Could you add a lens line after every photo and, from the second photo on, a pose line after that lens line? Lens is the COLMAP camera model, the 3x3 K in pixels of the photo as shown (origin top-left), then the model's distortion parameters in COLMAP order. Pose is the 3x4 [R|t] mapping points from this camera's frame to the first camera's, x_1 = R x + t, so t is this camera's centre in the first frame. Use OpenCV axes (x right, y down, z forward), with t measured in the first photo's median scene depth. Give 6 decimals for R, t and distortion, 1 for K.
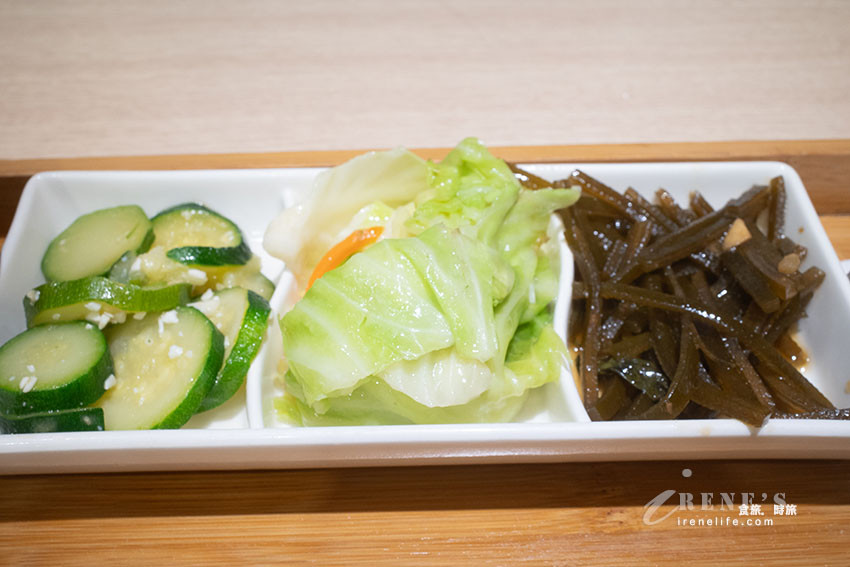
lens RADIAL K [[1062.8, 0, 425.0], [0, 1062.8, 283.5], [0, 0, 1]] dist [-0.046519, 0.023336]
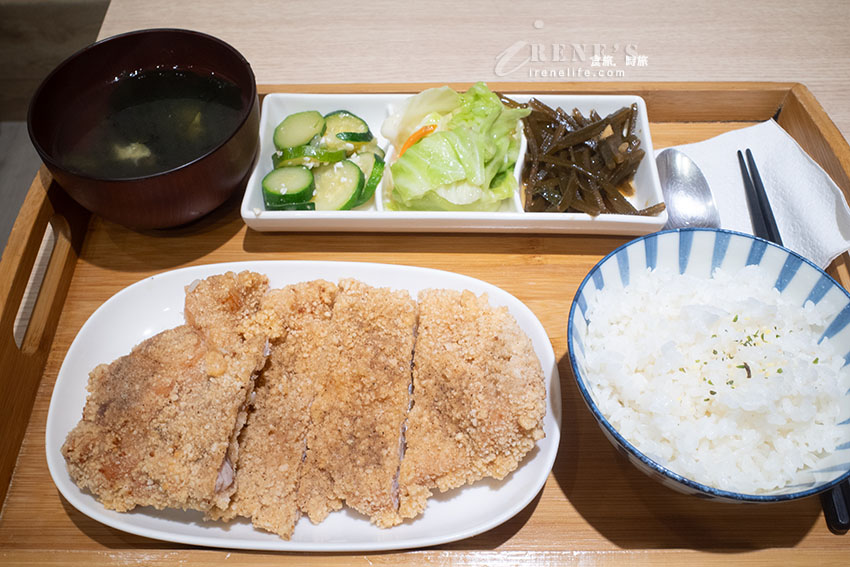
lens RADIAL K [[1062.8, 0, 425.0], [0, 1062.8, 283.5], [0, 0, 1]] dist [-0.046519, 0.023336]
pose [[0.998805, 0.027989, -0.040077, 0.031551], [-0.023224, 0.993117, 0.114803, 0.018531], [0.043014, -0.113735, 0.992580, -1.163769]]
